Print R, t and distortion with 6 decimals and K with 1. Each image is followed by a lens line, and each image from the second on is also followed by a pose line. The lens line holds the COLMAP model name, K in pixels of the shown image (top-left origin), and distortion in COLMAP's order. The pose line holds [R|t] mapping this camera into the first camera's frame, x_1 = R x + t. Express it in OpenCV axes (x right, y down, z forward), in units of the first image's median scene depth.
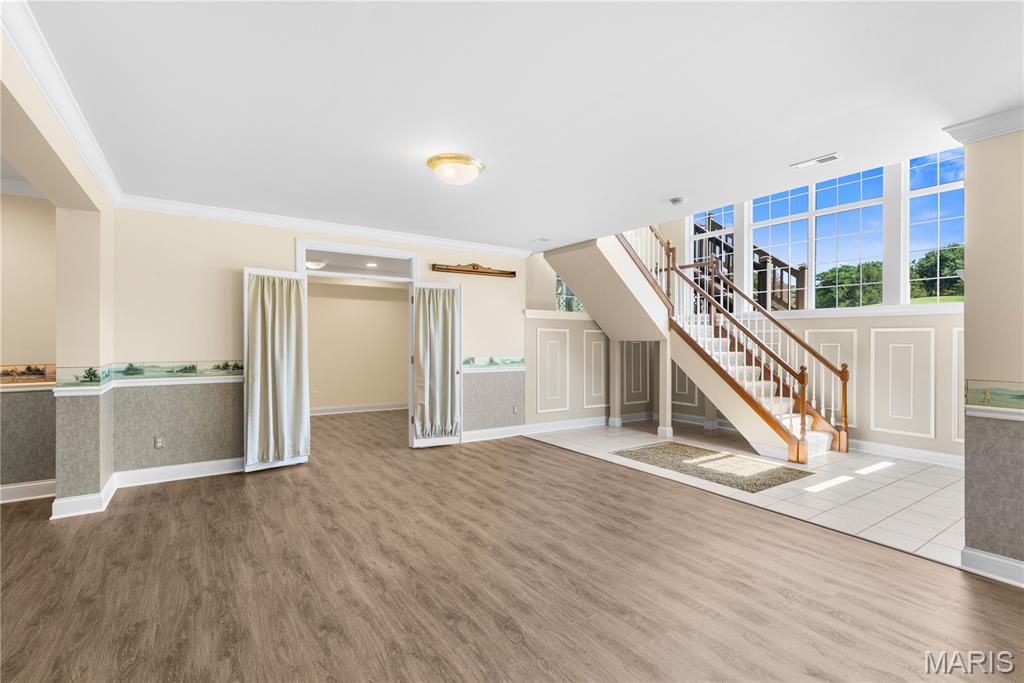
lens RADIAL K [[465.6, 0, 503.0], [0, 465.6, 341.7], [0, 0, 1]] dist [0.000081, -0.000793]
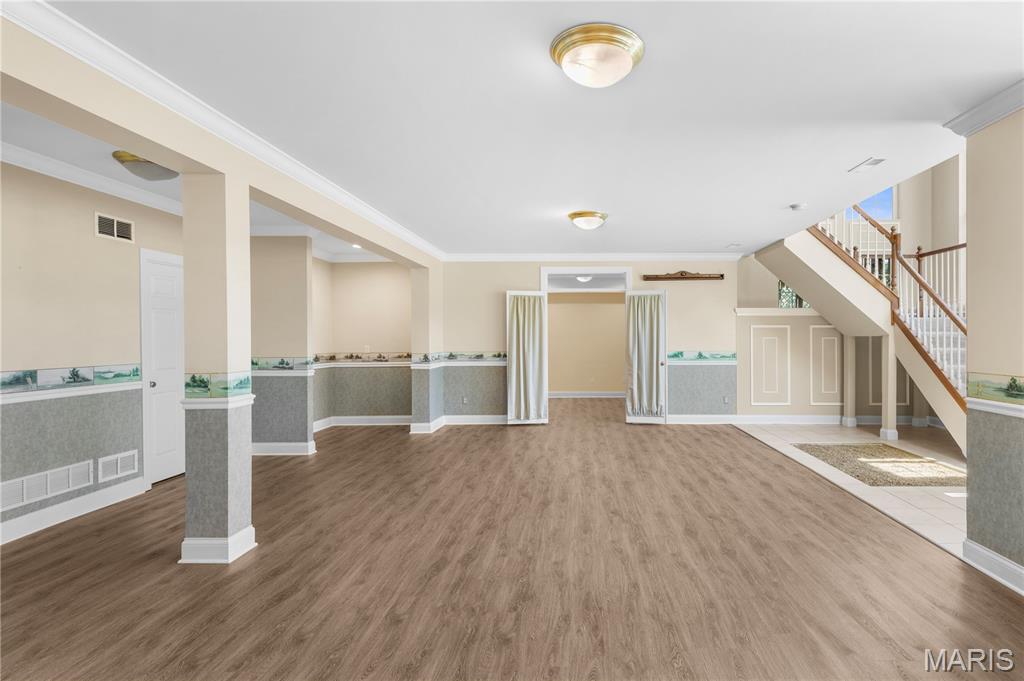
lens RADIAL K [[465.6, 0, 567.1], [0, 465.6, 338.8], [0, 0, 1]] dist [0.000081, -0.000793]
pose [[0.834976, -0.006367, -0.550250, 0.389661], [0.005382, 0.999980, -0.003404, 0.004077], [0.550260, -0.000119, 0.834993, -0.147204]]
